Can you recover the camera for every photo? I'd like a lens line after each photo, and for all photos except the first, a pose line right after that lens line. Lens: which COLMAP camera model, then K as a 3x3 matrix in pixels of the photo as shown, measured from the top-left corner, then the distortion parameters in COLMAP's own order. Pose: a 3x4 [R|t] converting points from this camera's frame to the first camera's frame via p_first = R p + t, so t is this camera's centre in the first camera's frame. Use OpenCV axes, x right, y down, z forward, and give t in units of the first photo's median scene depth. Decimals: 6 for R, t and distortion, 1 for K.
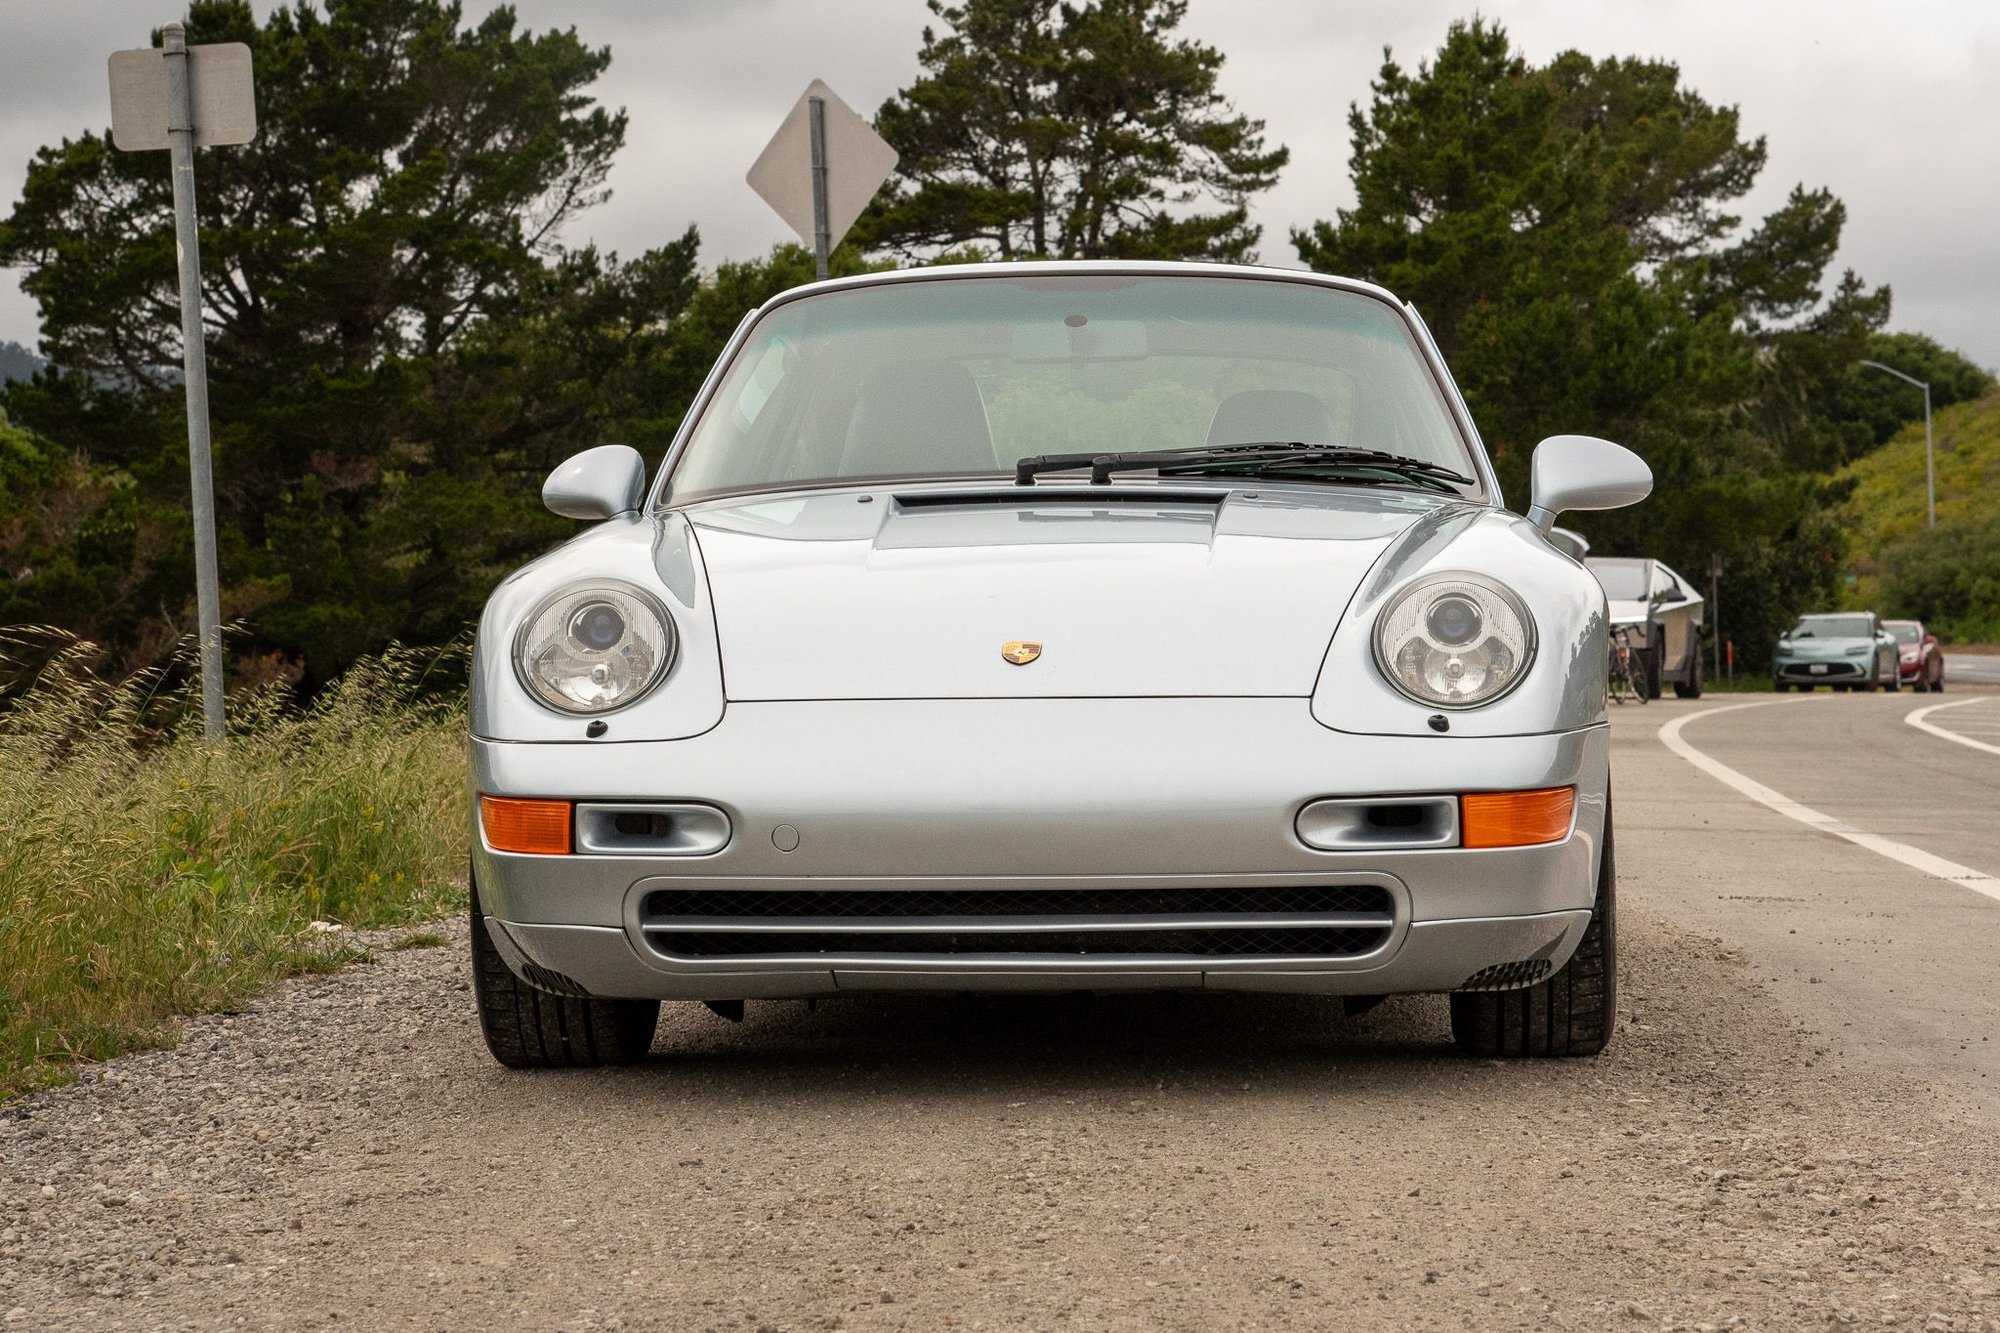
lens RADIAL K [[5542.0, 0, 1000.0], [0, 5542.0, 666.5], [0, 0, 1]] dist [0.490279, -0.027678]
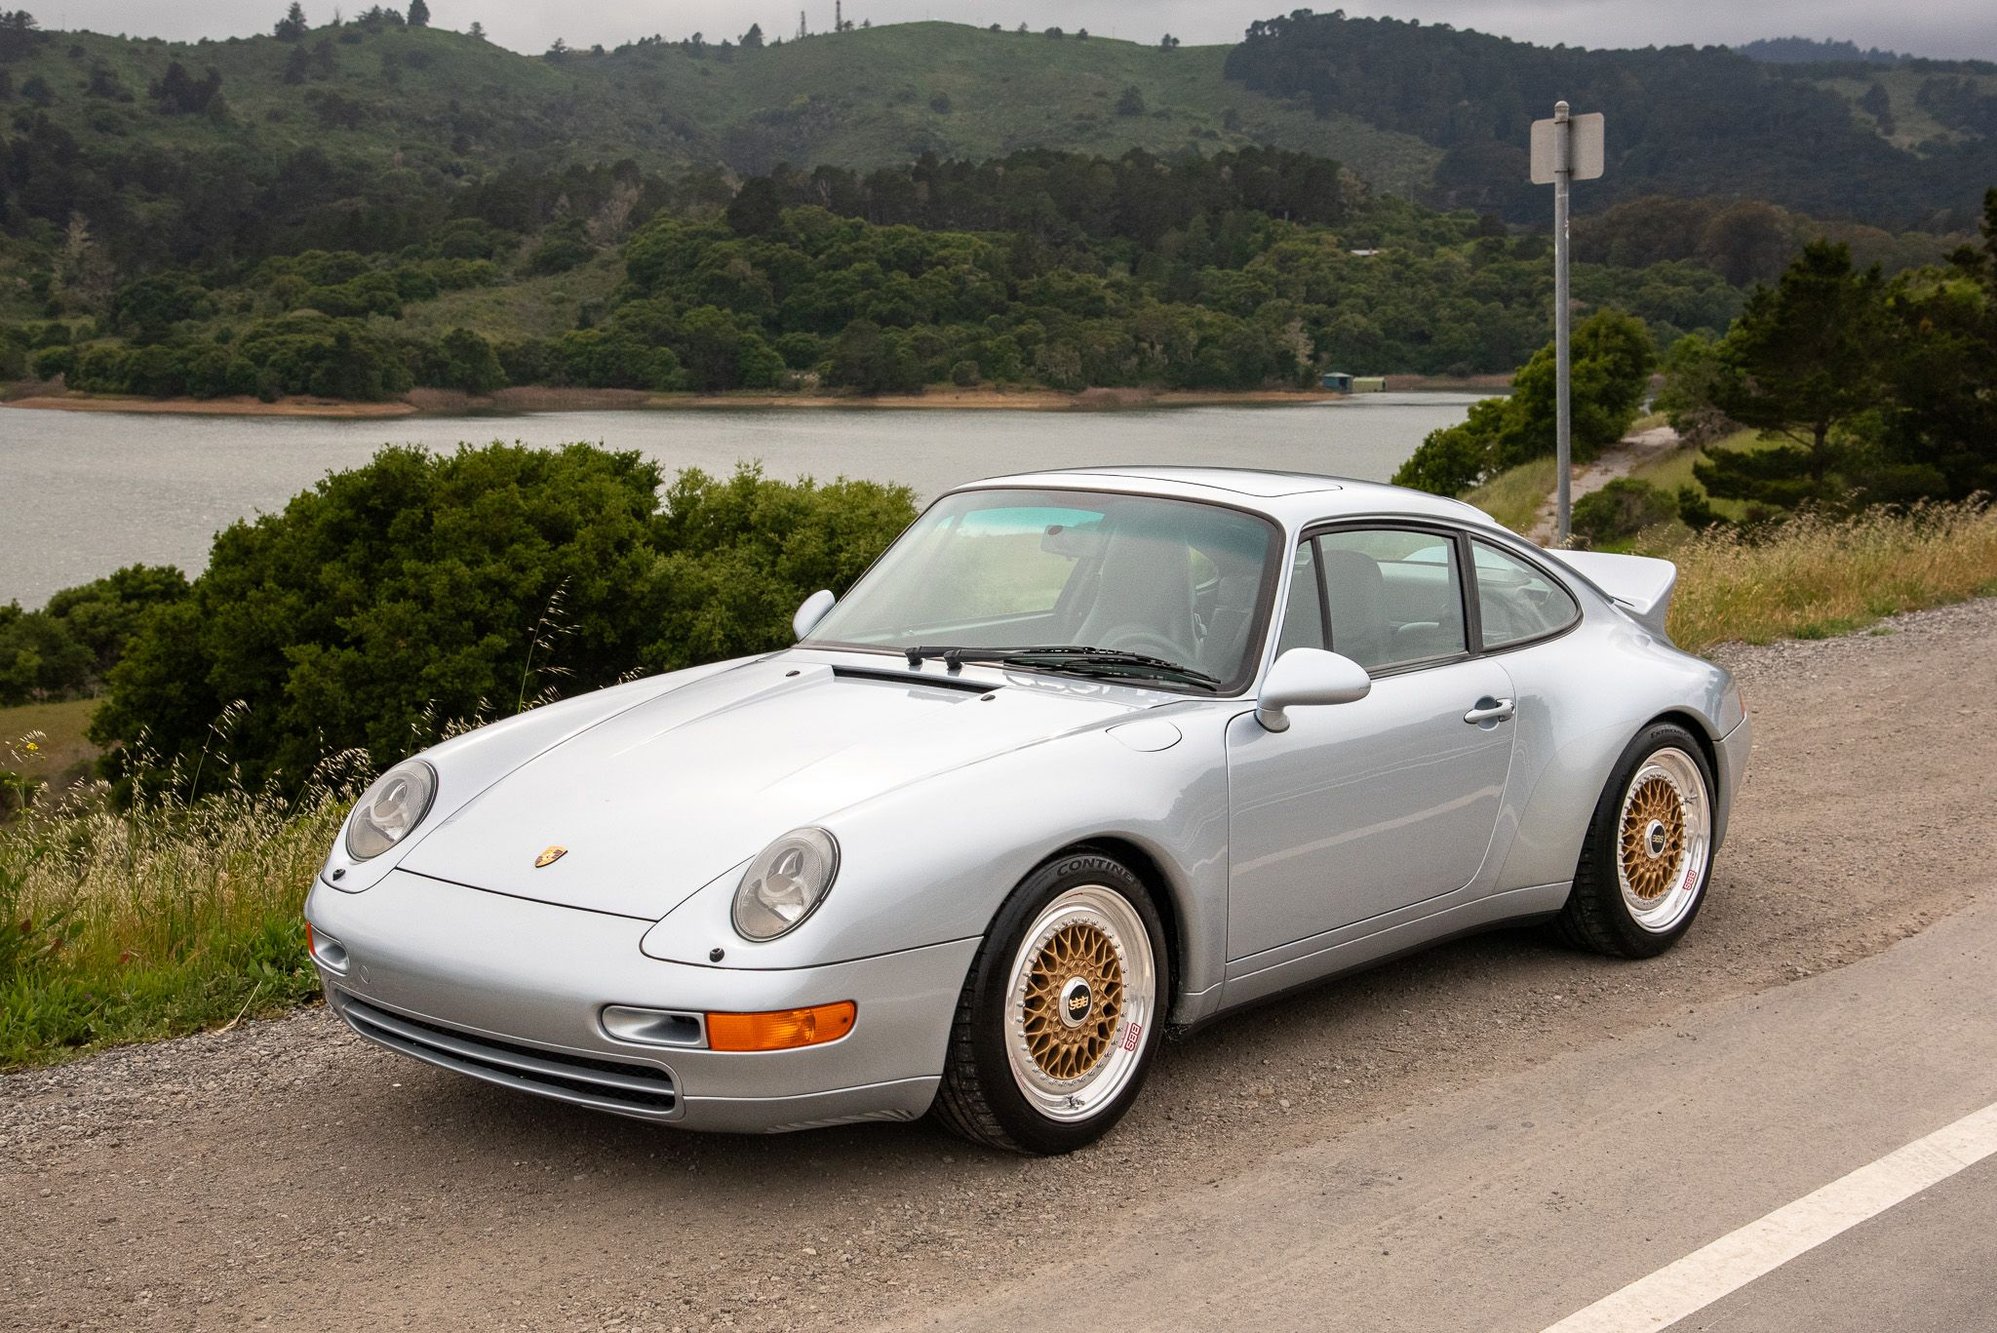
lens RADIAL K [[3004.4, 0, 998.5], [0, 3004.4, 666.5], [0, 0, 1]] dist [0.184688, 0.543412]
pose [[0.775576, 0.093803, -0.624246, 0.082995], [-0.004368, 0.989672, 0.143287, -0.023506], [0.631240, -0.108403, 0.767975, 0.066818]]
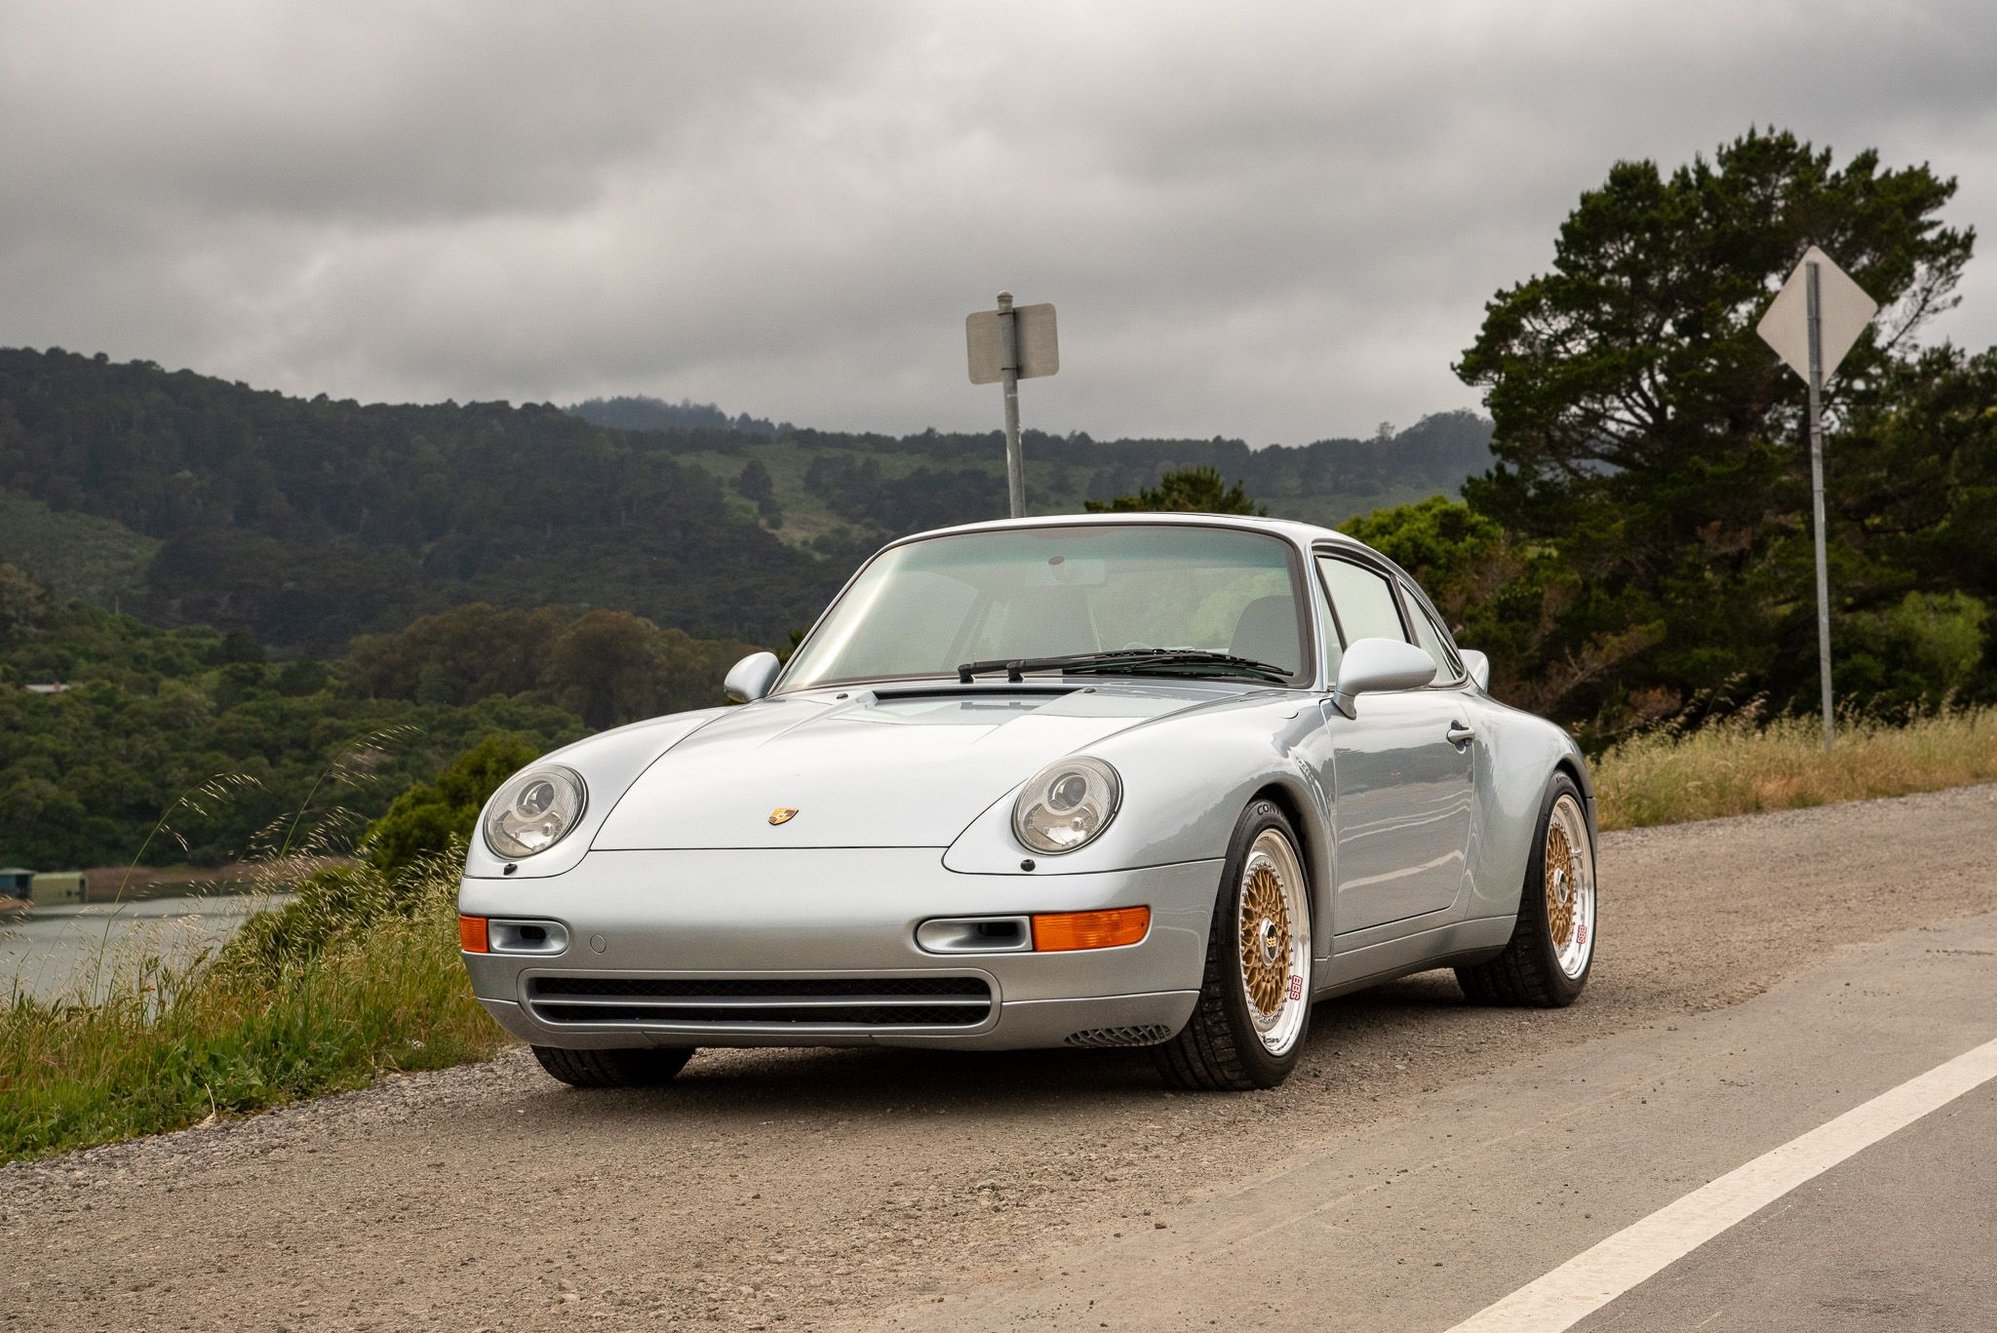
lens RADIAL K [[4554.4, 0, 998.5], [0, 4554.4, 666.5], [0, 0, 1]] dist [0.607967, 0.641185]
pose [[0.944711, -0.014282, -0.327592, 0.065021], [0.013838, 0.999897, -0.003685, -0.005270], [0.327611, -0.001052, 0.944812, -0.018777]]
